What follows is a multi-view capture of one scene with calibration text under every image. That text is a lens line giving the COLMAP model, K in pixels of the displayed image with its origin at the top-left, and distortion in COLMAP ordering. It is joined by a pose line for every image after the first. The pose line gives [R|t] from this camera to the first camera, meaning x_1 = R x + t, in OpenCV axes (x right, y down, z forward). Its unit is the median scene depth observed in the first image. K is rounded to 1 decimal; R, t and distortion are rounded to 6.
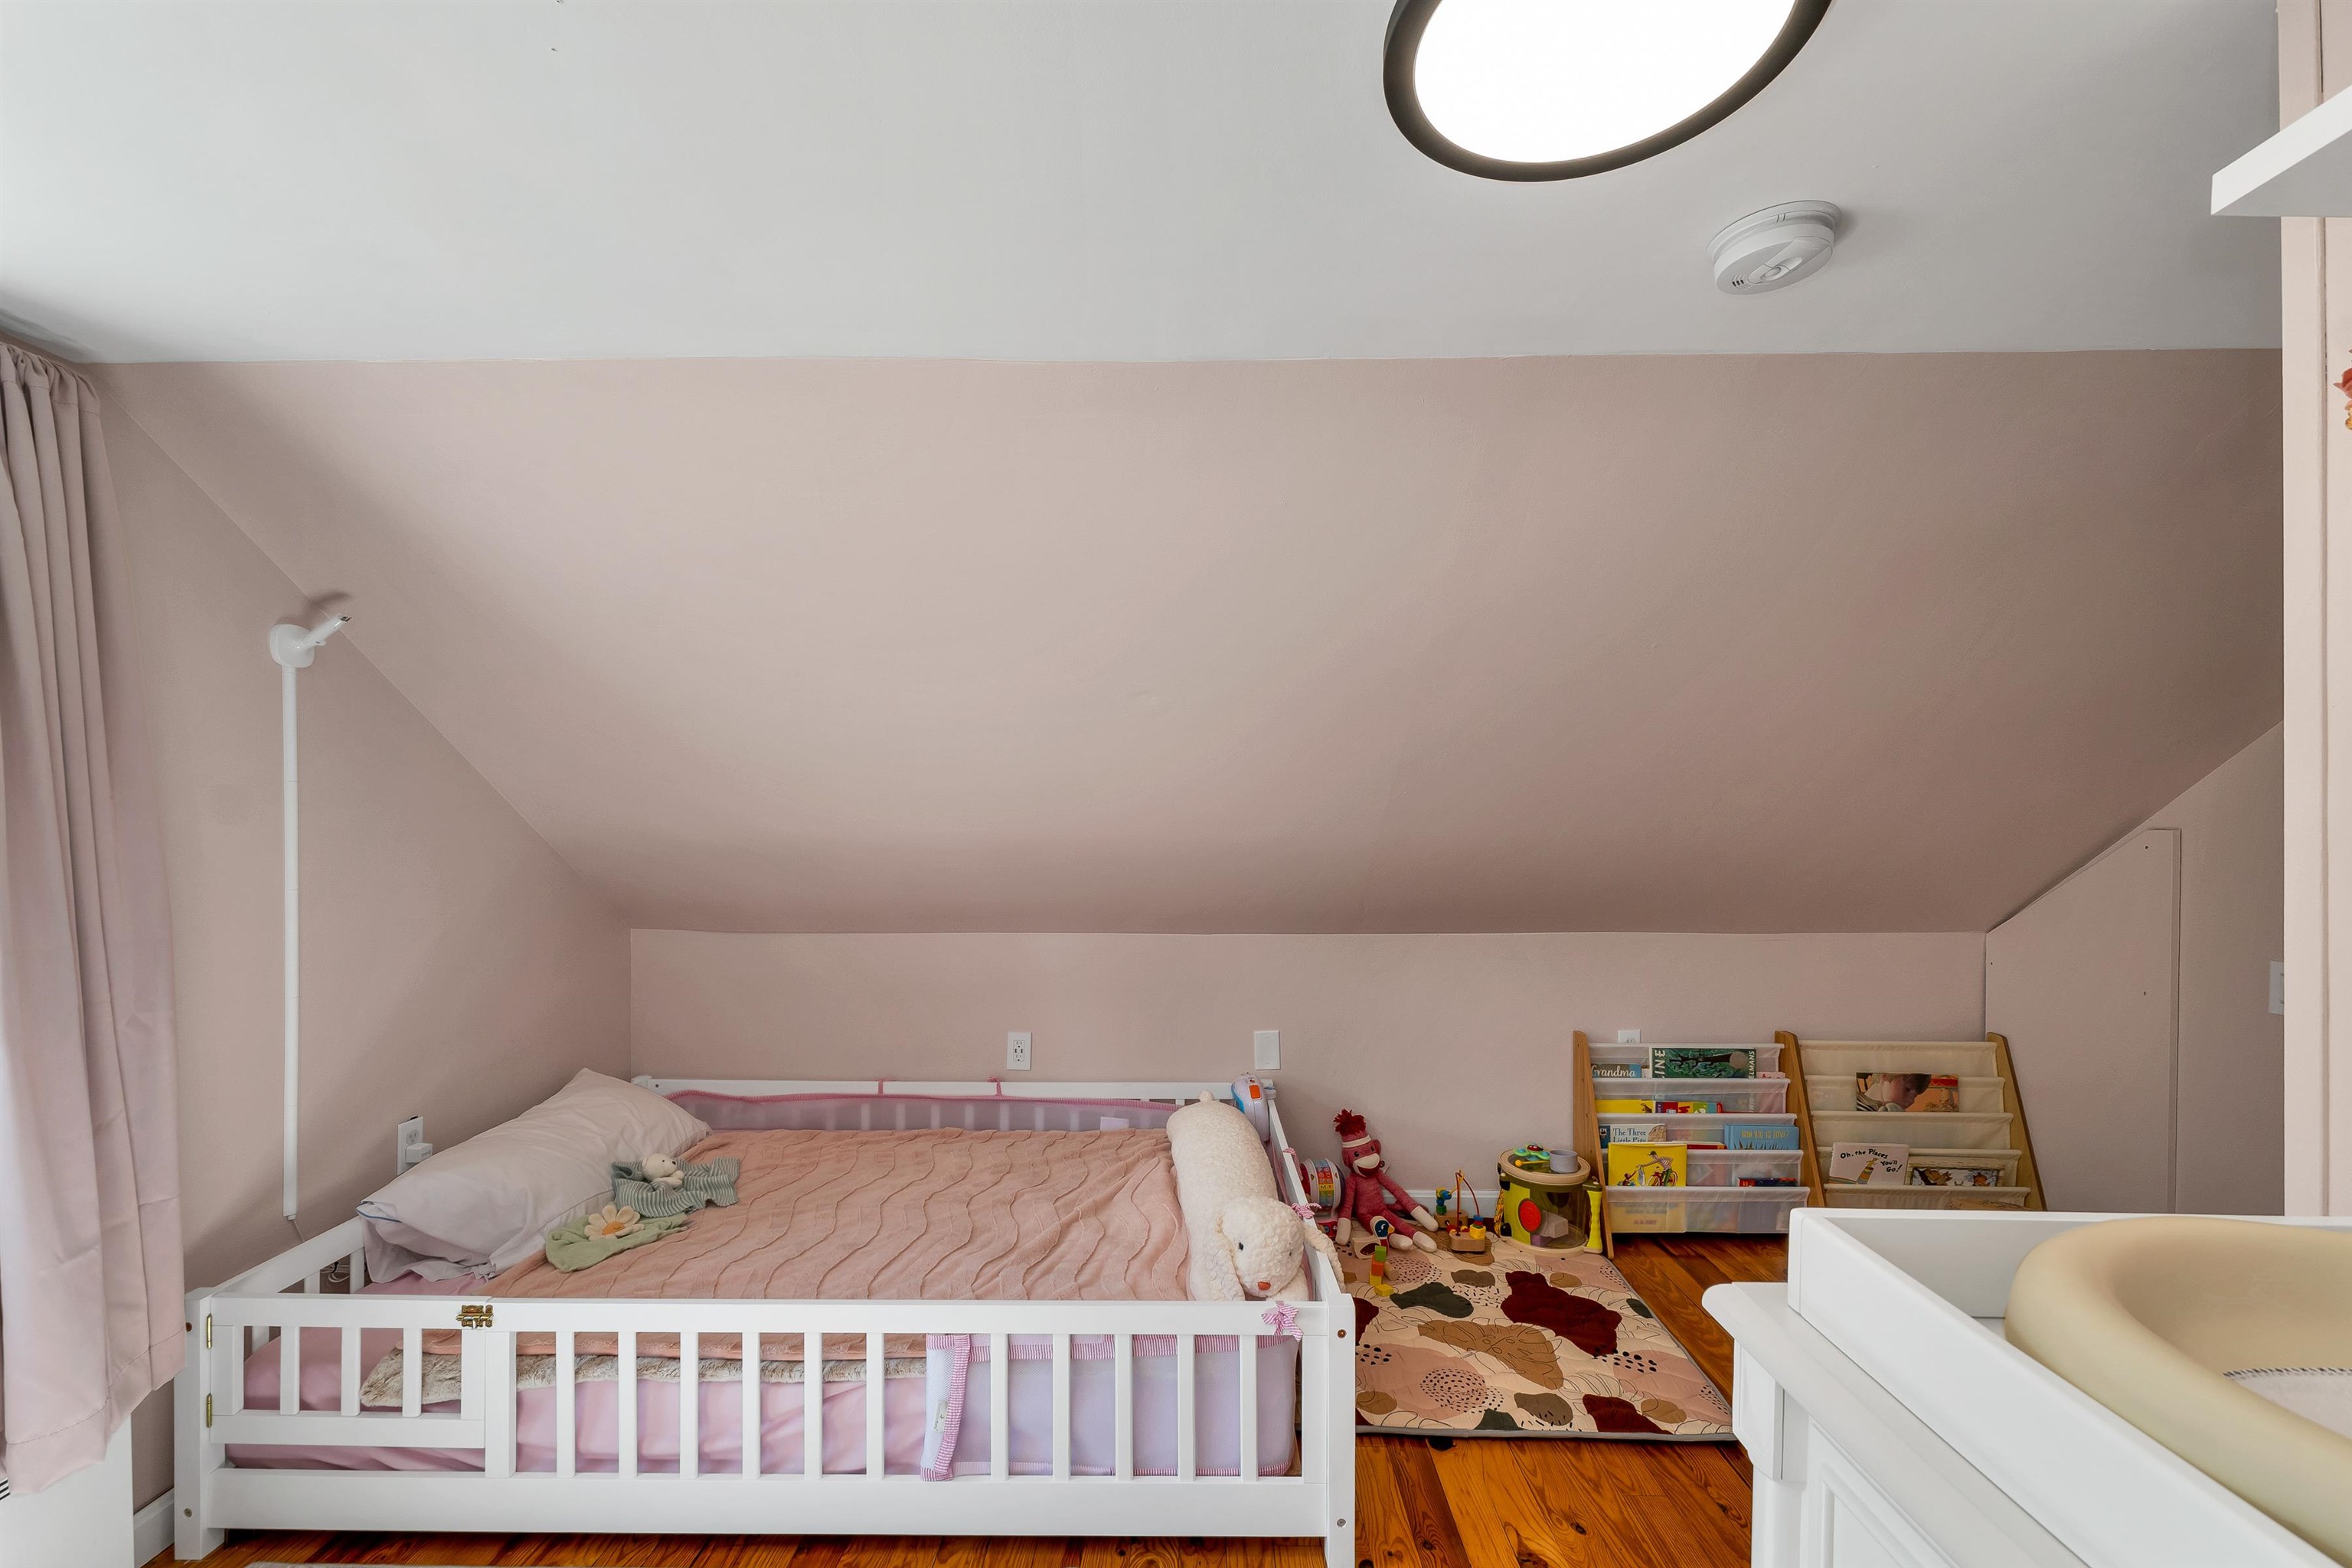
lens RADIAL K [[995.7, 0, 1162.7], [0, 995.7, 793.2], [0, 0, 1]] dist [-0.001885, -0.000293]
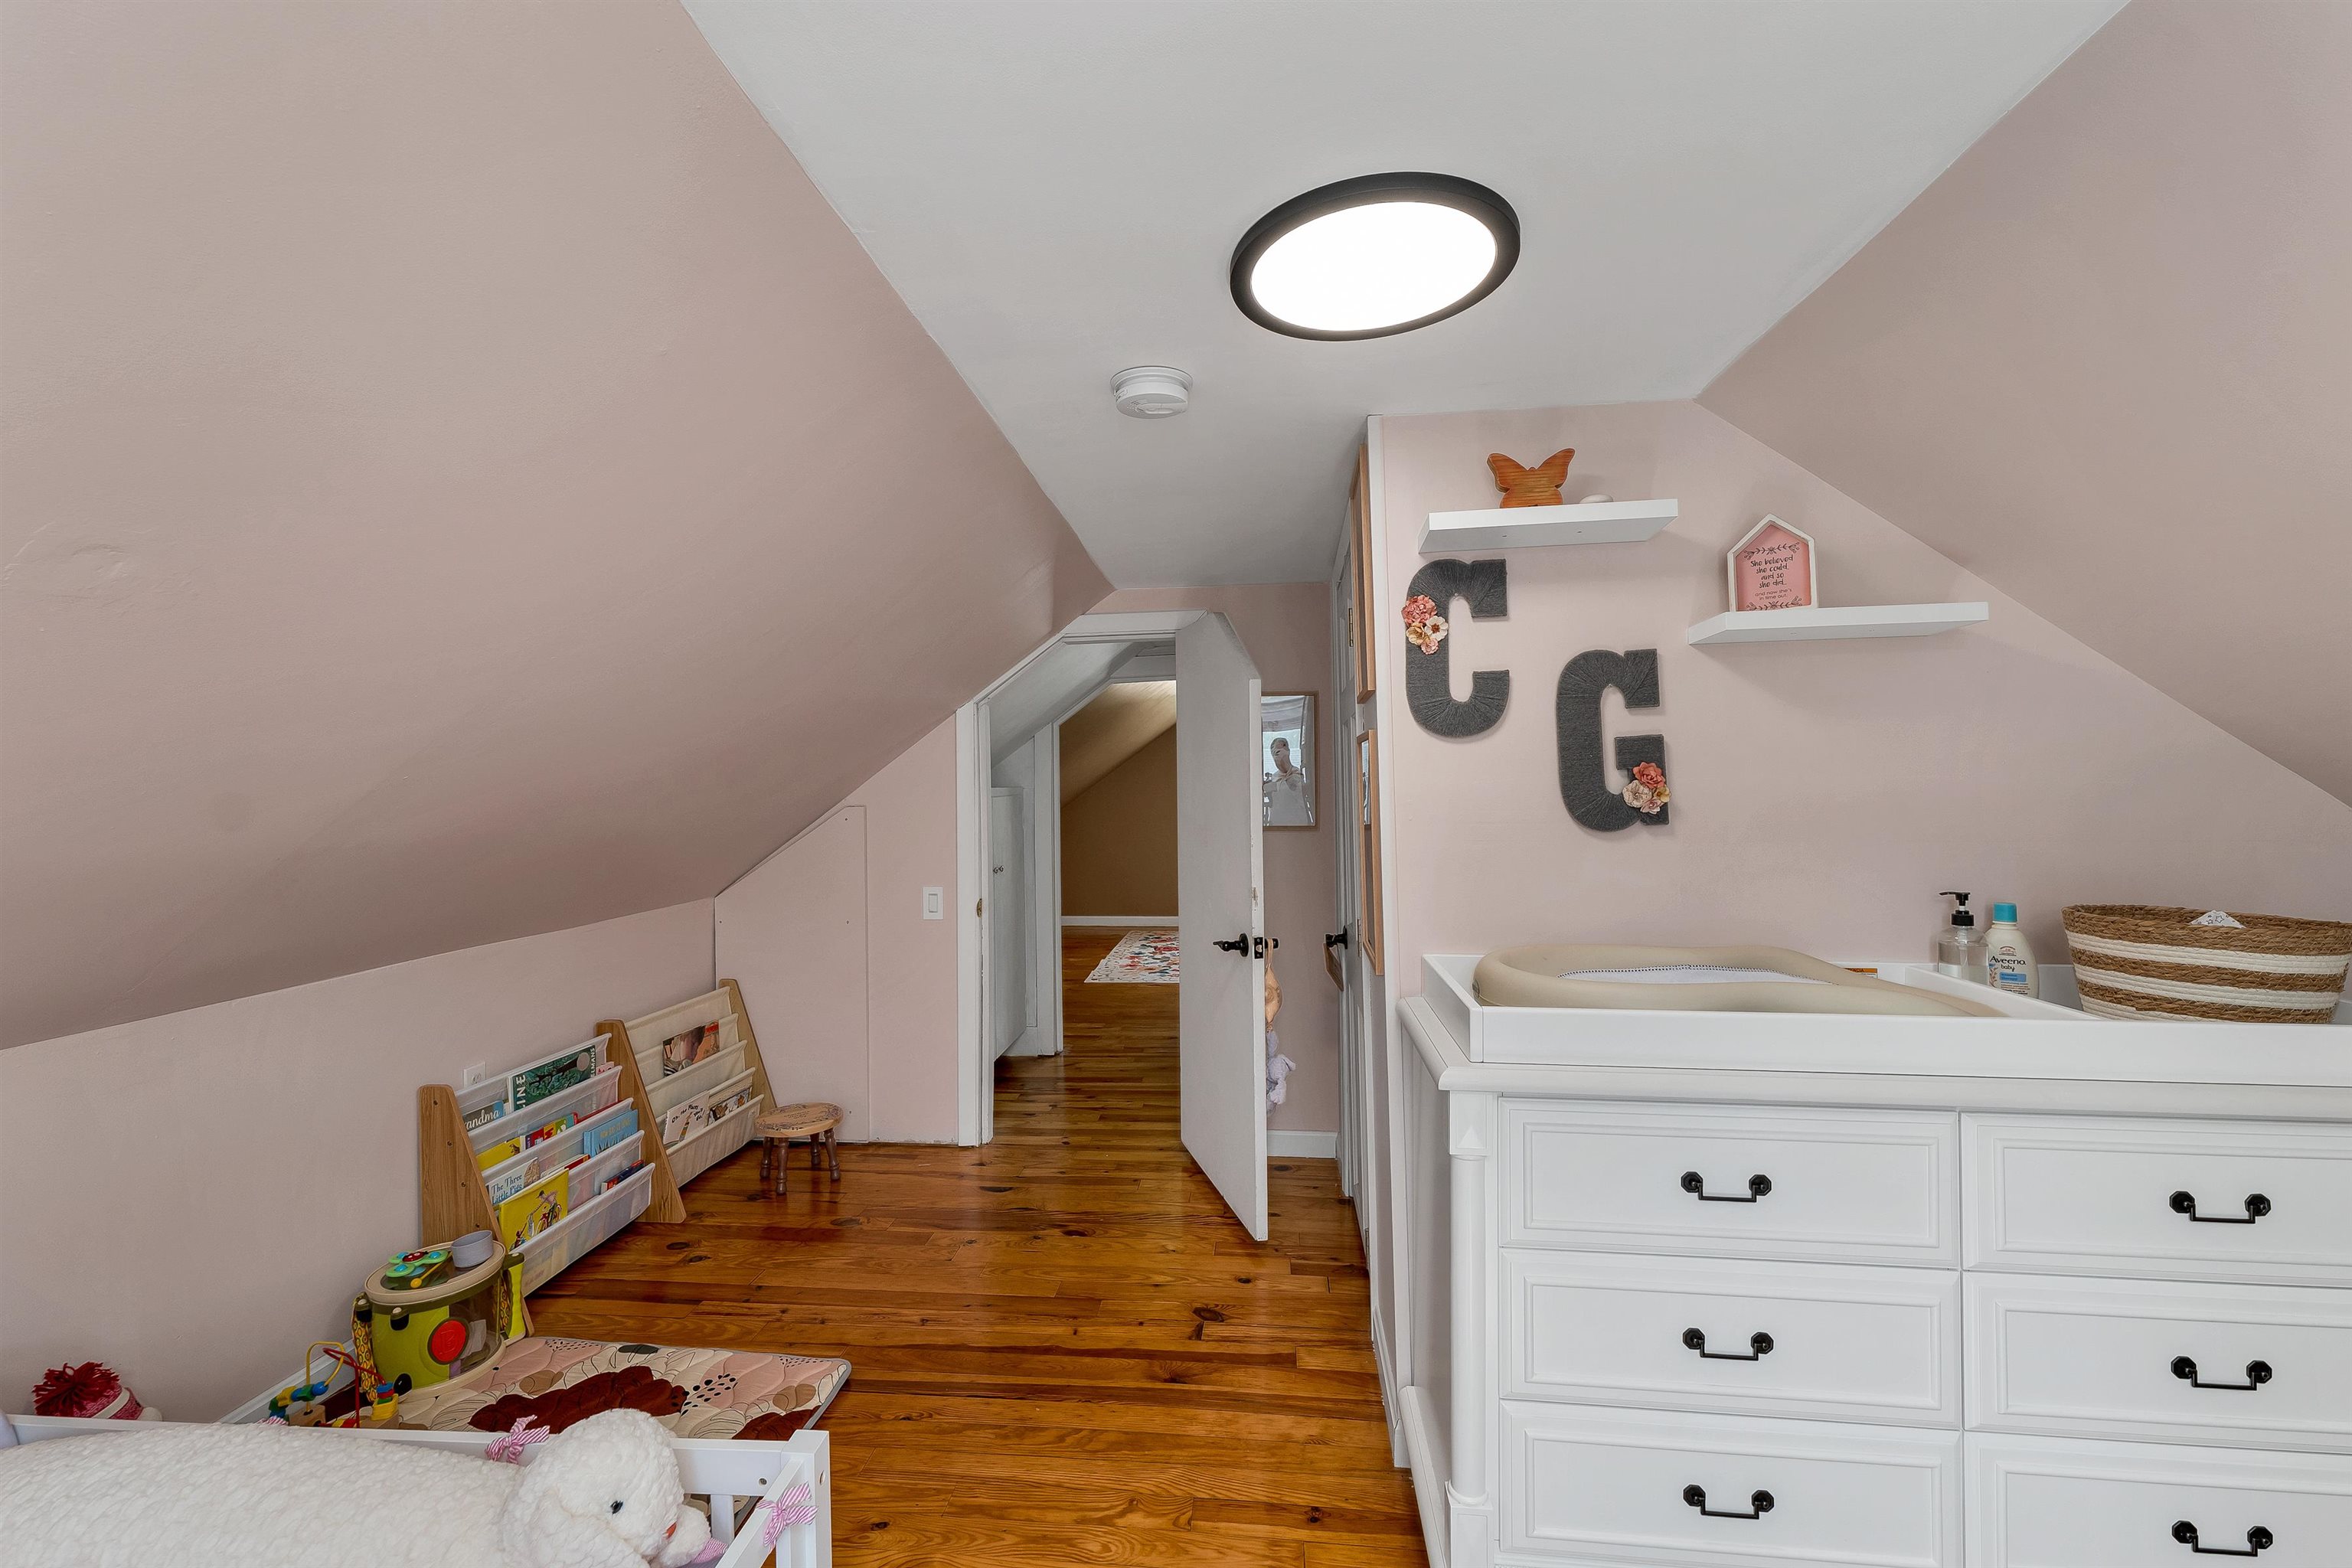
lens RADIAL K [[977.2, 0, 1169.5], [0, 977.2, 756.6], [0, 0, 1]] dist [0.001660, 0.000264]
pose [[0.062635, 0.028474, 0.997630, -0.332610], [-0.002578, 0.999594, -0.028368, 0.002617], [-0.998033, -0.000795, 0.062683, 0.393349]]
